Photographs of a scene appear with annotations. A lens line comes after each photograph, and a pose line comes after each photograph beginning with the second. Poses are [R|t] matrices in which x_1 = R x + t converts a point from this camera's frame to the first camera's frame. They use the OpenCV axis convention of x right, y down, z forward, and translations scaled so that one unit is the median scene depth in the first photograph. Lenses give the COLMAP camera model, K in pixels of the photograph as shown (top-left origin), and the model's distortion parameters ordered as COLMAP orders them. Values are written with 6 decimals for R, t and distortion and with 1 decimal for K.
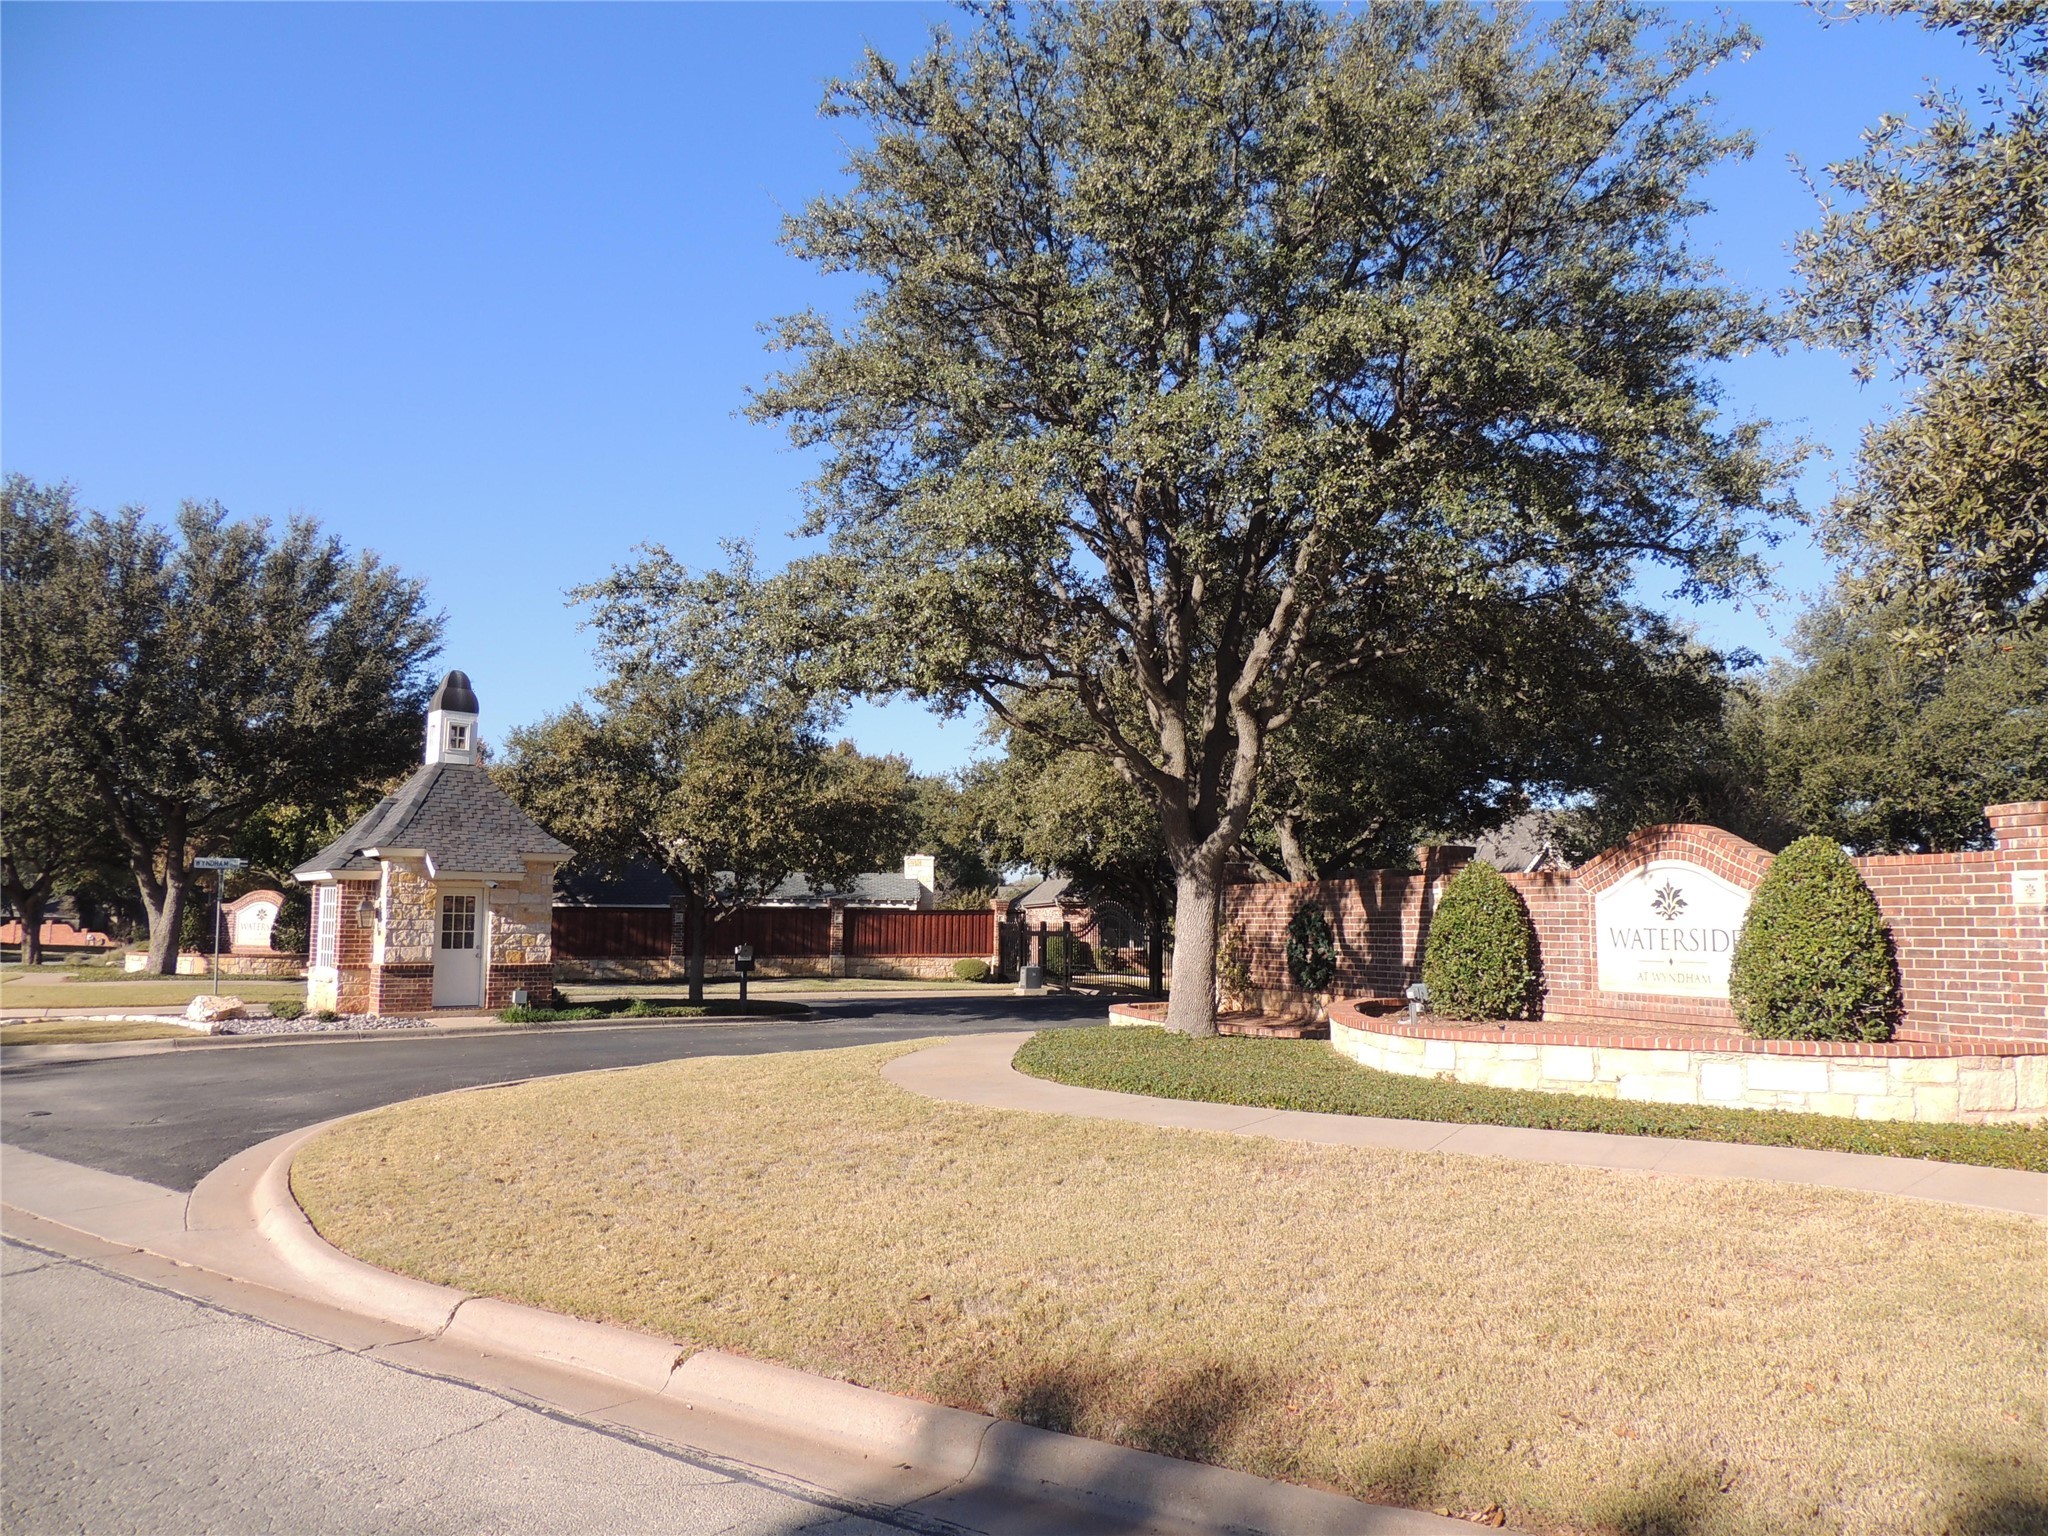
lens RADIAL K [[1432.2, 0, 1024.0], [0, 1432.2, 768.0], [0, 0, 1]] dist [-0.034519, 0.020772]
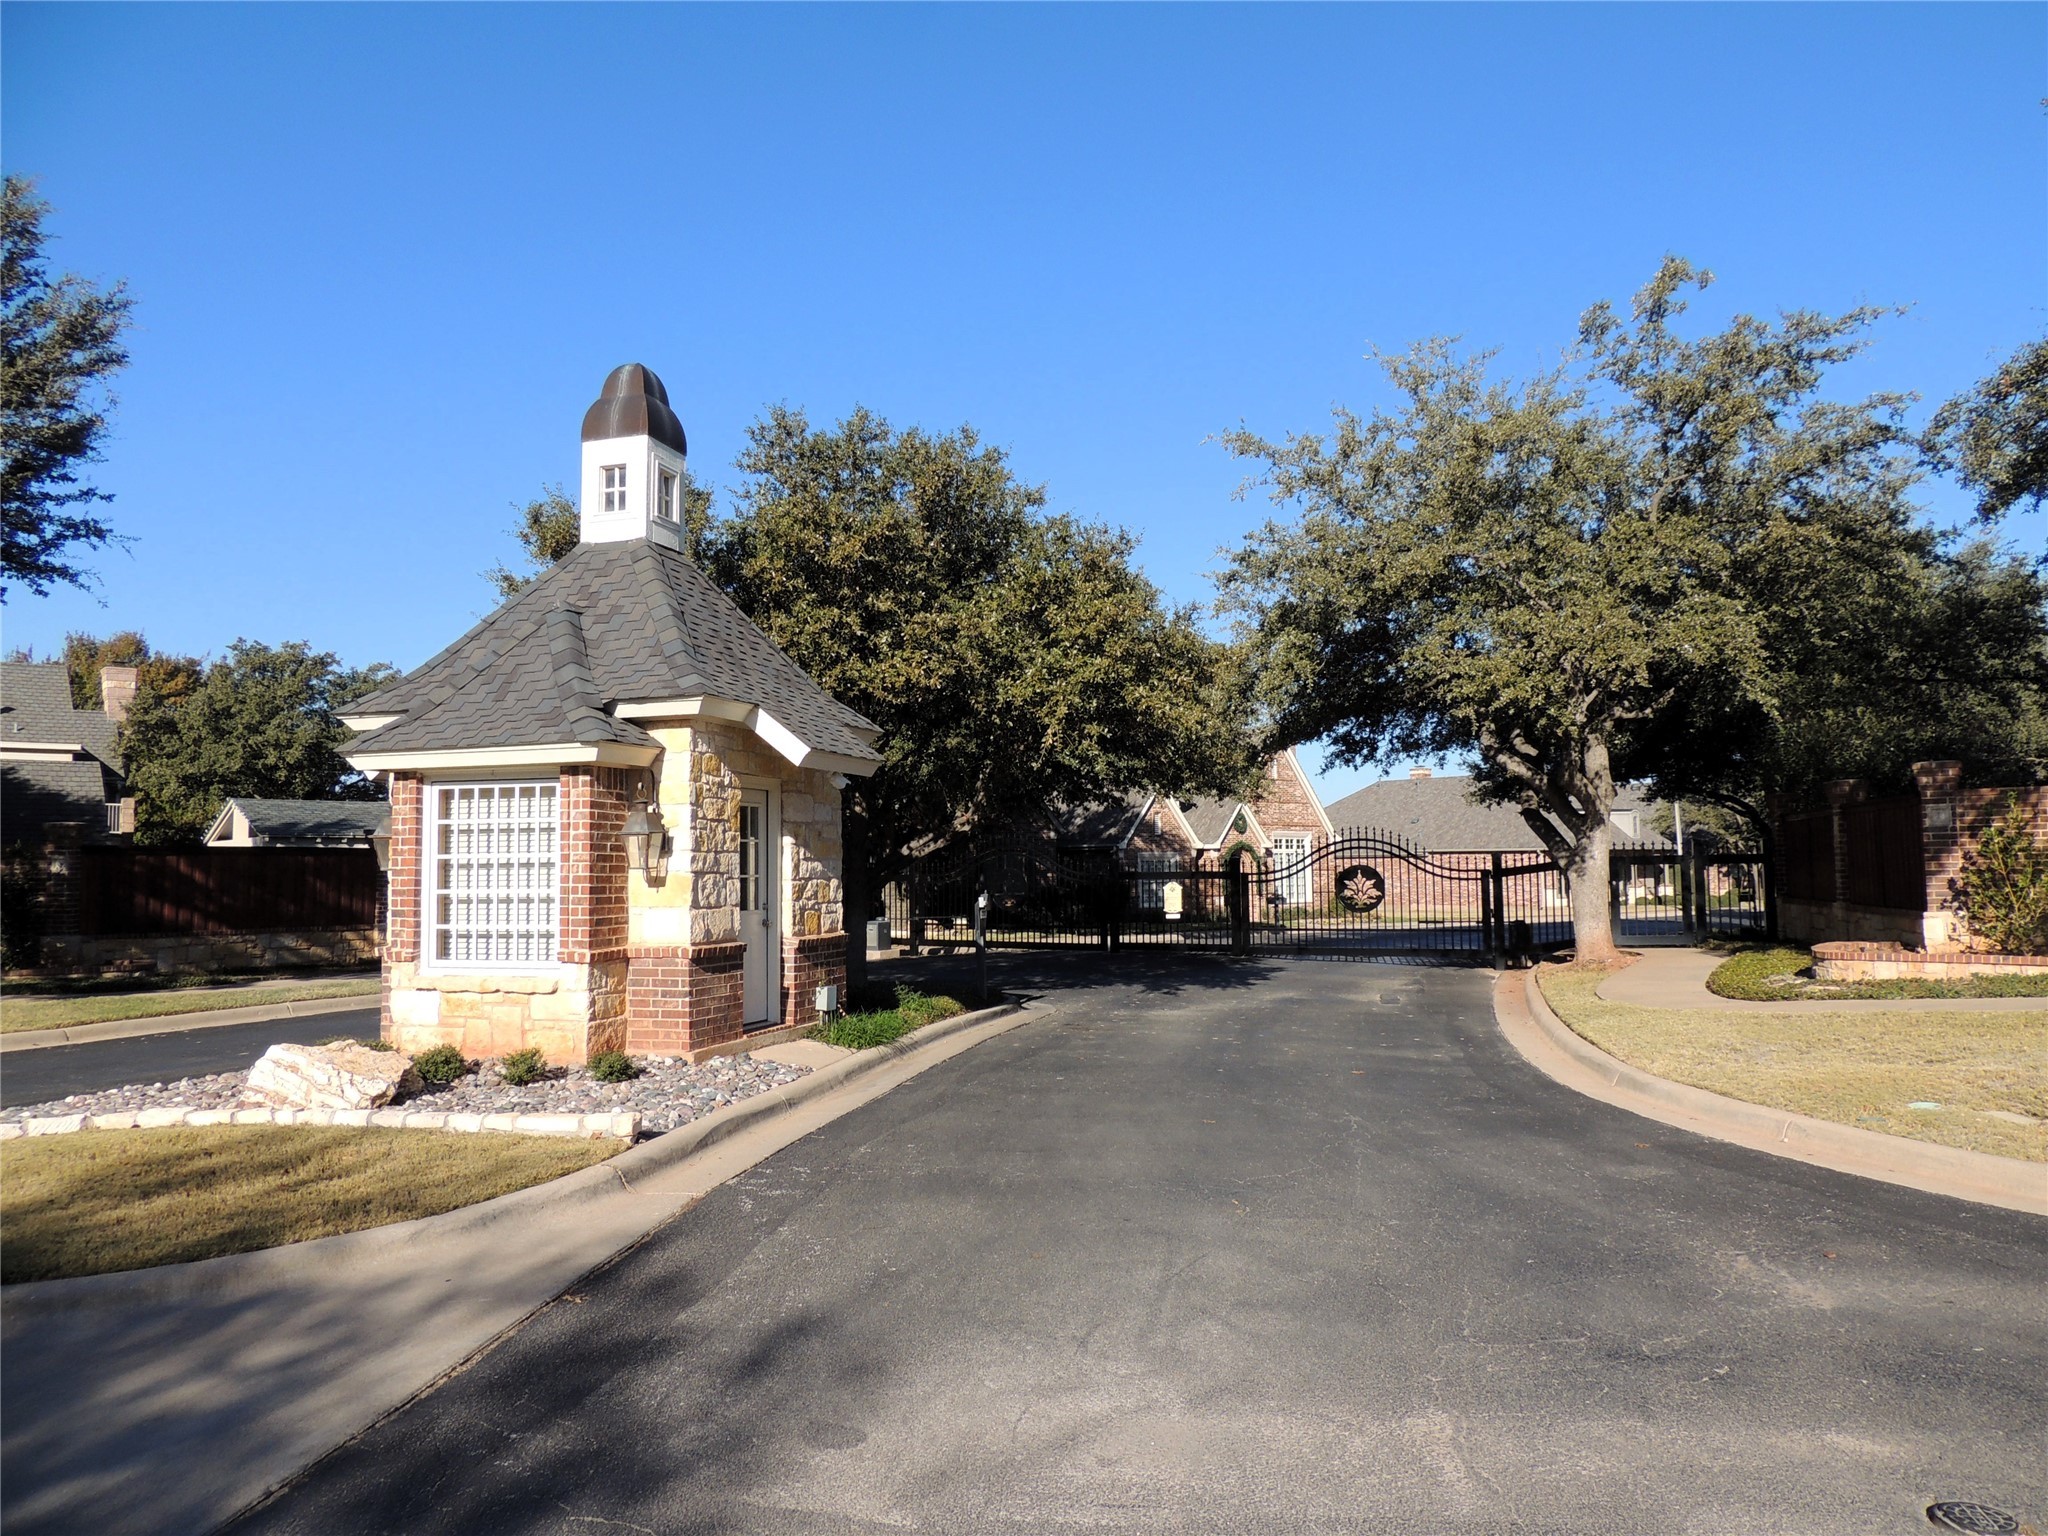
lens RADIAL K [[1432.2, 0, 1024.0], [0, 1432.2, 768.0], [0, 0, 1]] dist [-0.034519, 0.020772]
pose [[0.831643, 0.025868, 0.554708, -0.590745], [-0.043915, 0.998850, 0.019260, 0.061948], [-0.553571, -0.040377, 0.831822, 0.522971]]
